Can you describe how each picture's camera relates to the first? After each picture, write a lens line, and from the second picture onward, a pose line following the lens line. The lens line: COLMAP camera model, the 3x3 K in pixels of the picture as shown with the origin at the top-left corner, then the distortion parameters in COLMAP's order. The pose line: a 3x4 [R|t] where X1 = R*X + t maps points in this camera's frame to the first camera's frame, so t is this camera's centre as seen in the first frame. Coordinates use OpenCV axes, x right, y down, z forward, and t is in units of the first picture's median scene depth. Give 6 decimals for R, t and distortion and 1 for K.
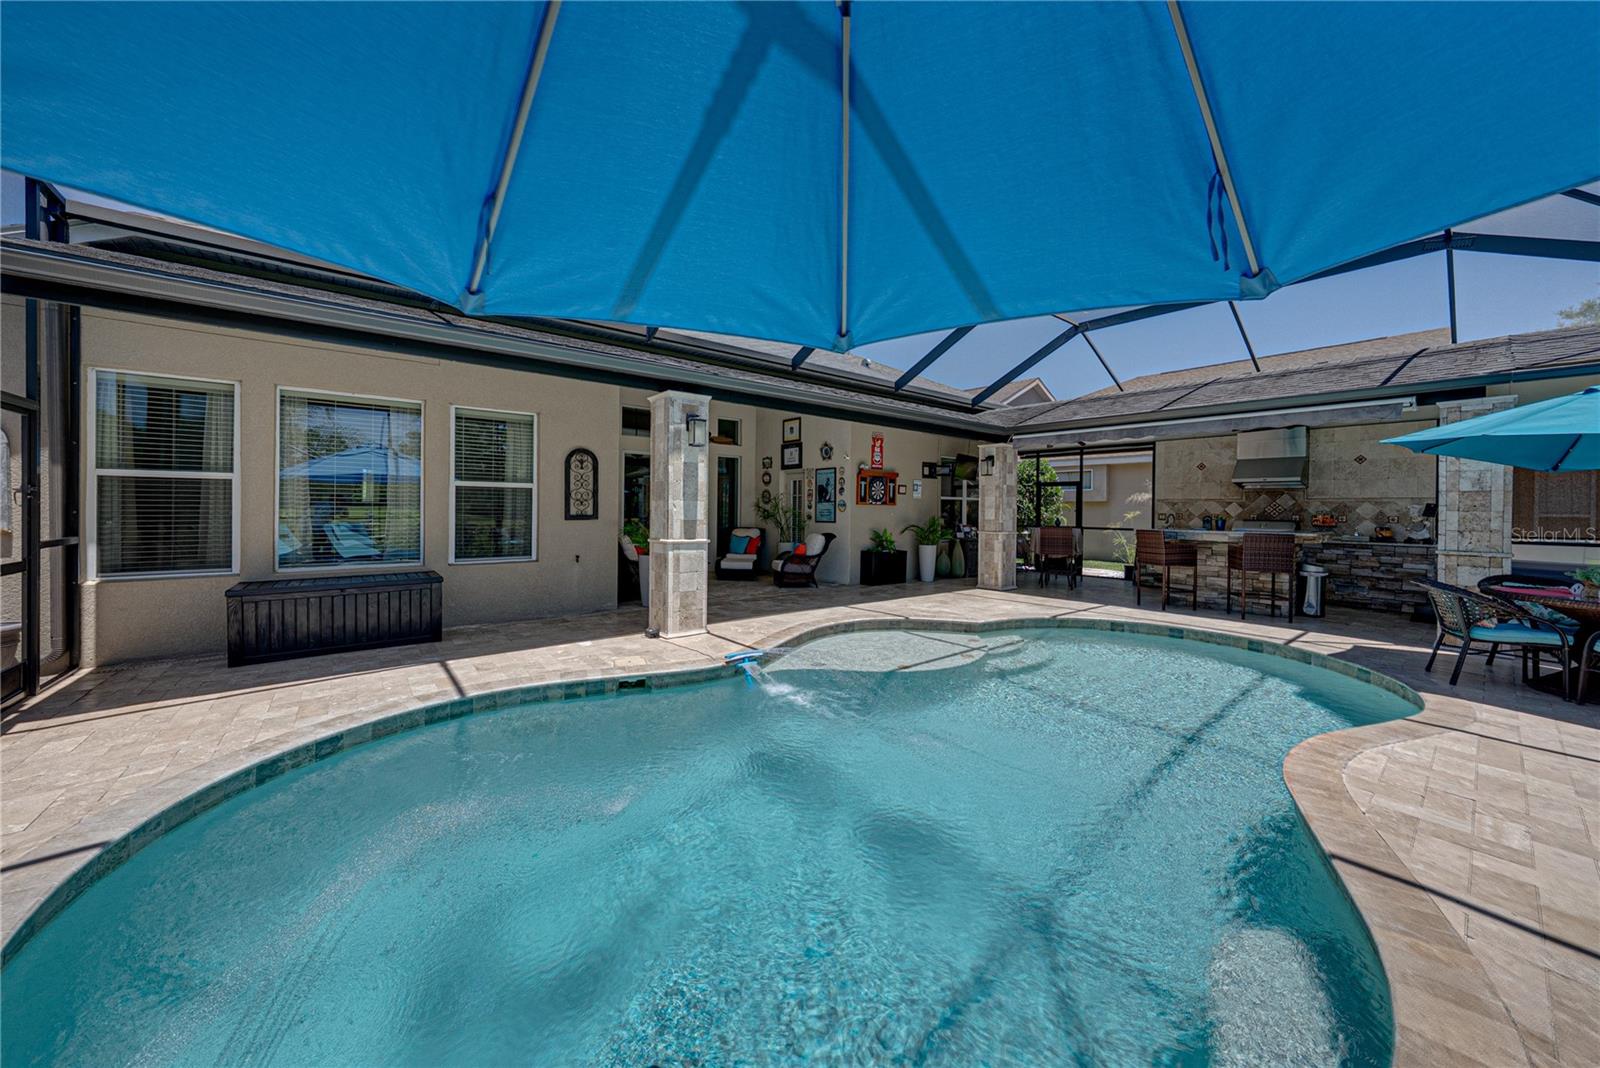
lens RADIAL K [[562.8, 0, 808.0], [0, 562.8, 511.9], [0, 0, 1]] dist [-0.001386, 0.000740]
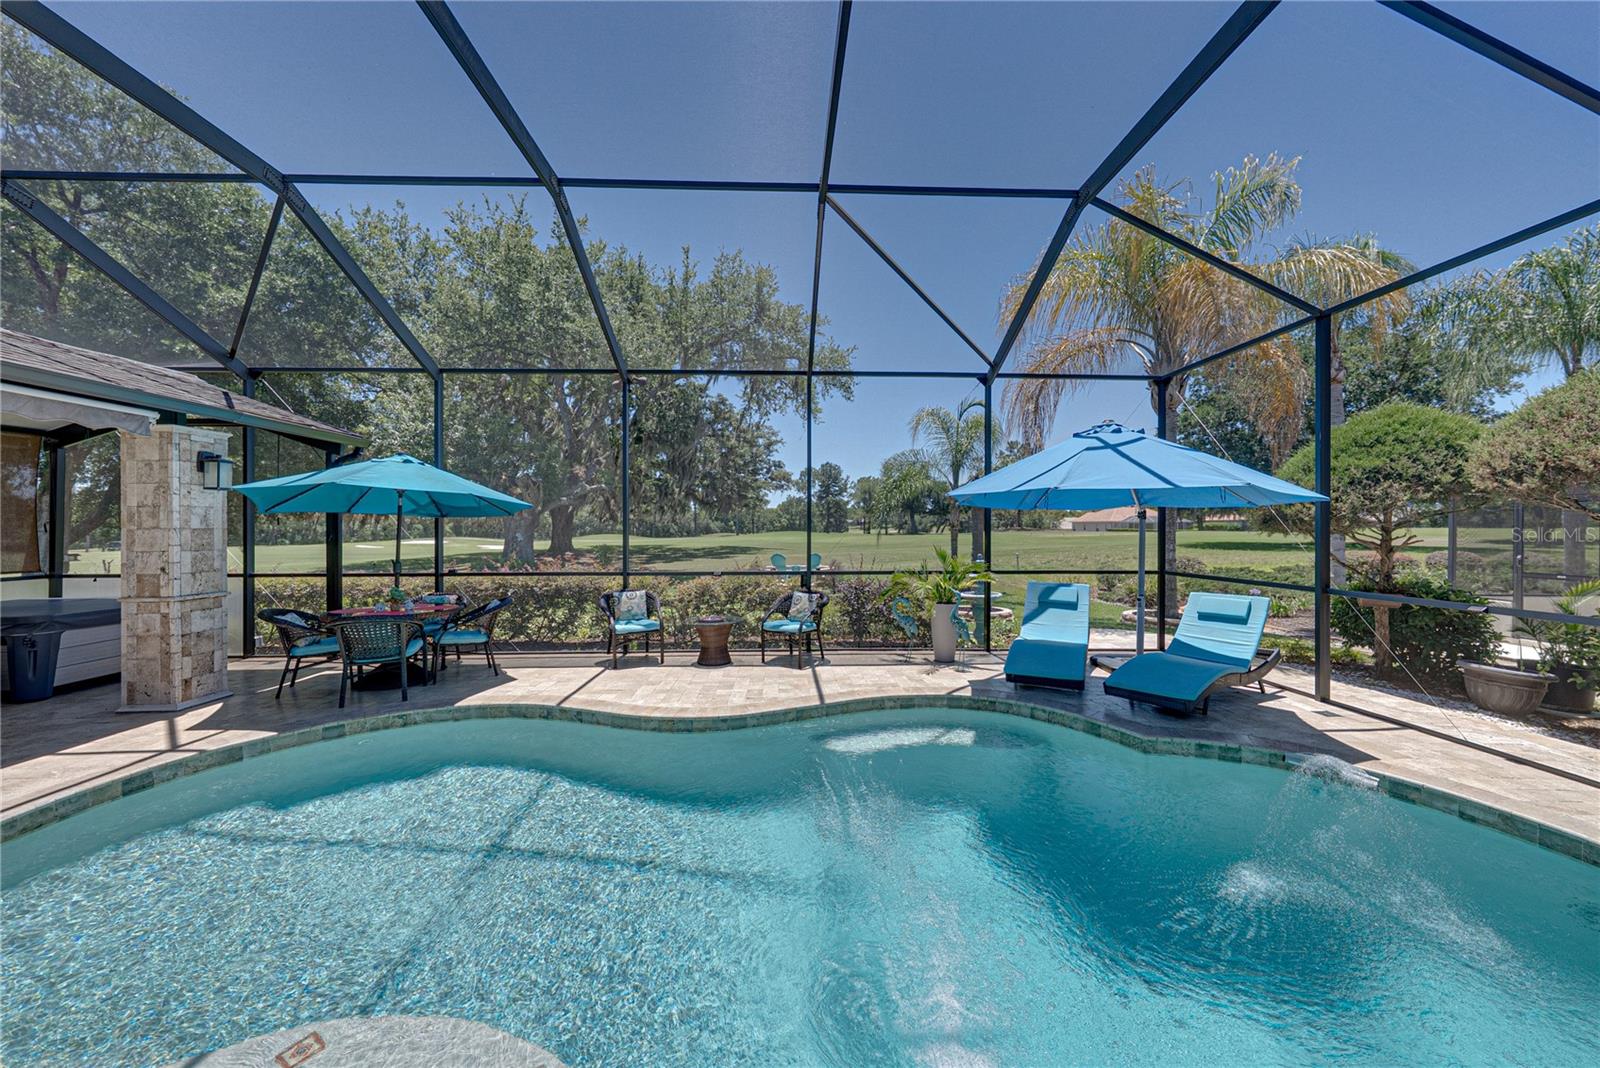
lens RADIAL K [[552.0, 0, 799.2], [0, 552.0, 529.6], [0, 0, 1]] dist [0.000084, -0.000191]
pose [[-0.794191, -0.014884, 0.607486, -0.094747], [-0.006109, 0.999845, 0.016511, -0.035483], [-0.607638, 0.009402, -0.794158, 0.708359]]
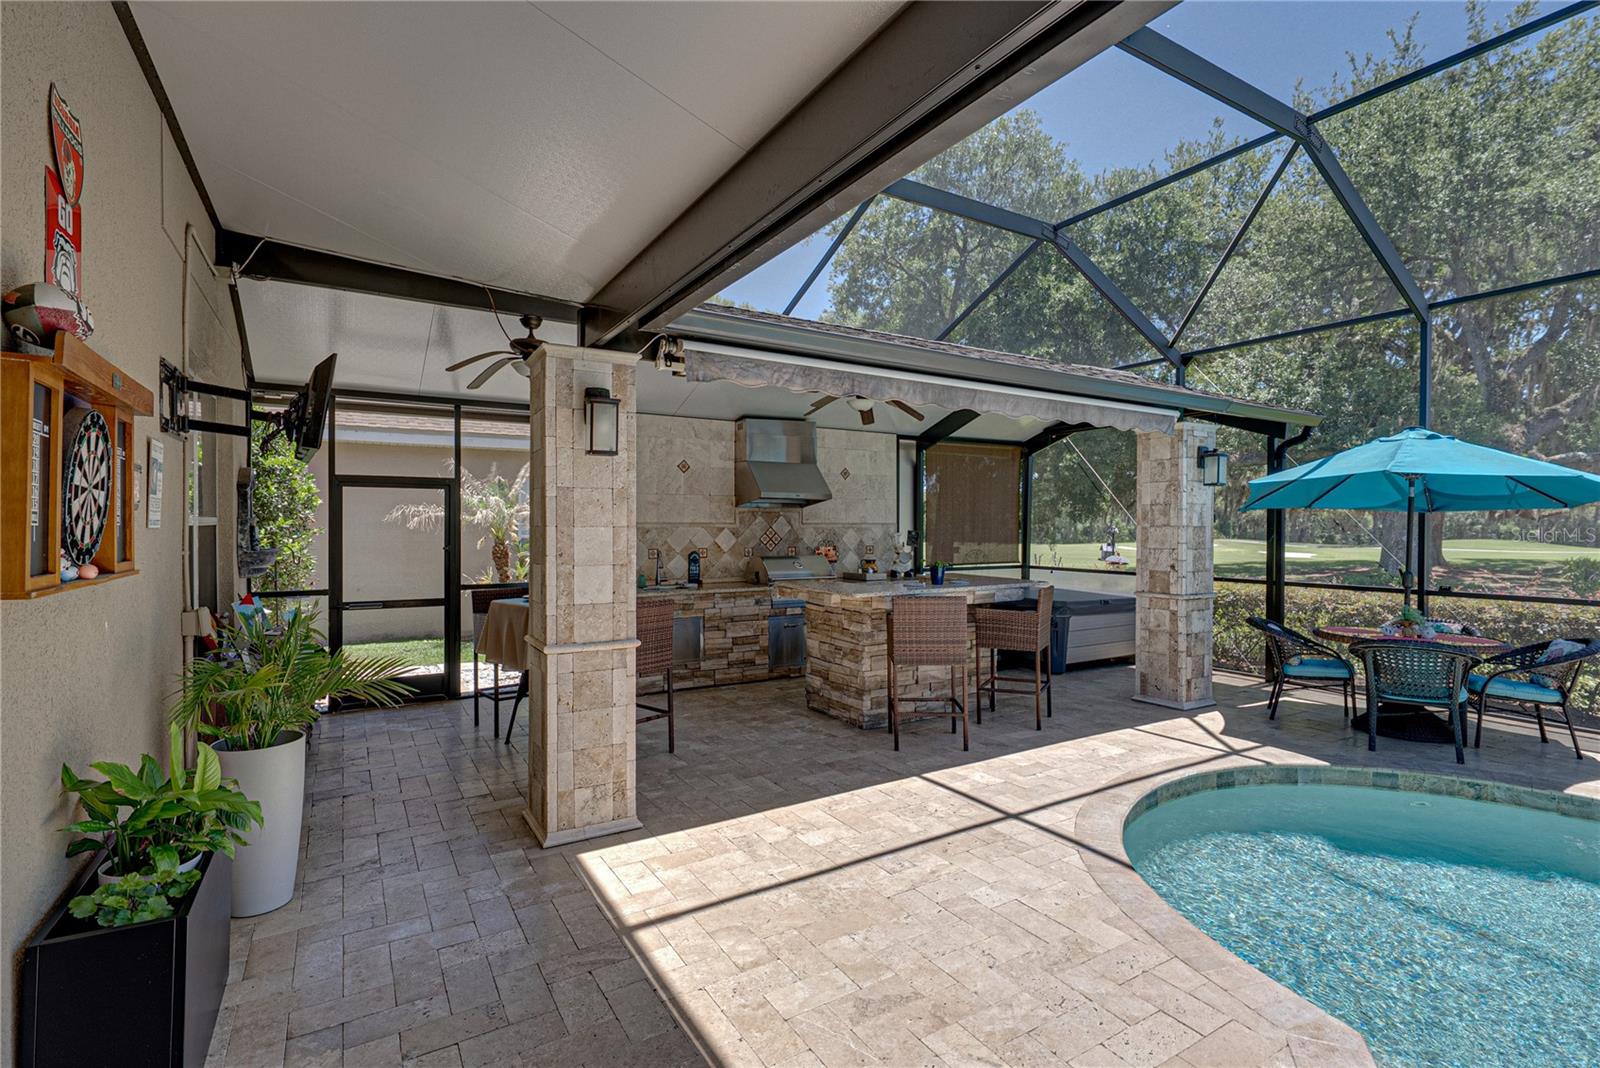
lens RADIAL K [[750.1, 0, 798.8], [0, 750.1, 528.8], [0, 0, 1]] dist [0.005058, -0.001537]
pose [[0.145090, -0.017487, 0.989264, -0.057213], [0.003379, 0.999847, 0.017178, -0.035023], [-0.989413, 0.000850, 0.145127, 0.917933]]
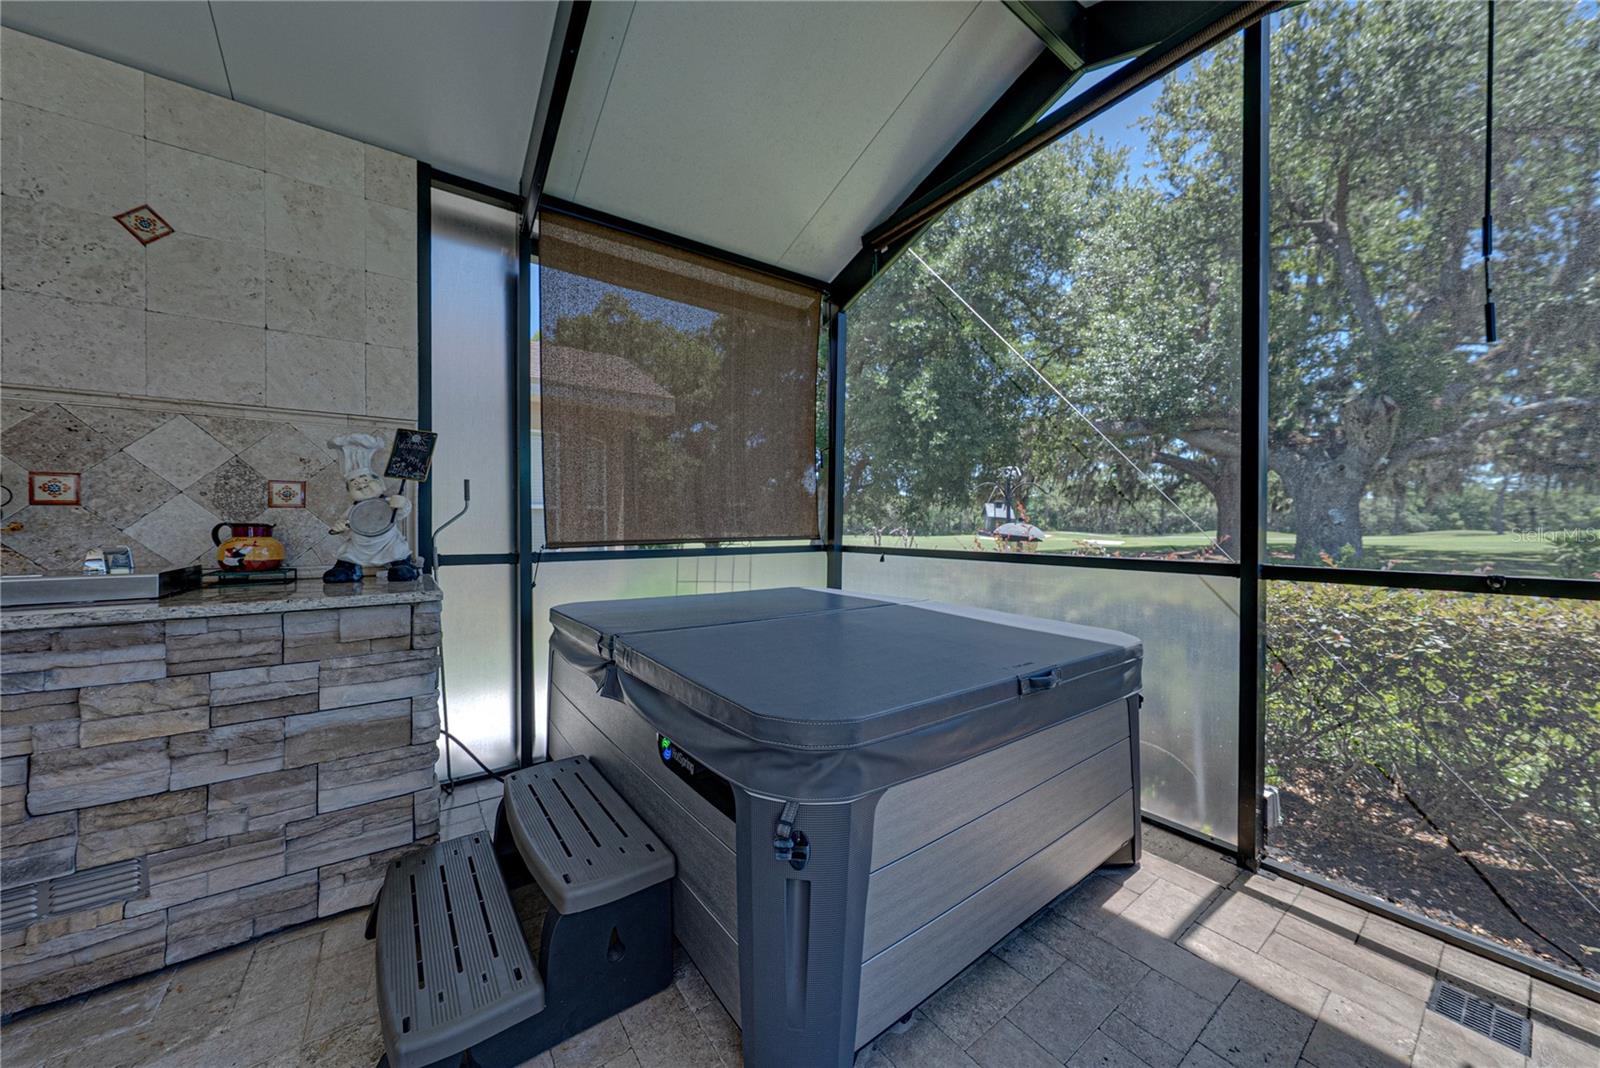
lens RADIAL K [[552.0, 0, 799.3], [0, 552.0, 526.2], [0, 0, 1]] dist [0.000084, -0.000191]
pose [[0.057558, -0.017843, 0.998183, 0.780141], [0.005537, 0.999831, 0.017553, 0.024875], [-0.998327, 0.004517, 0.057647, 0.730859]]
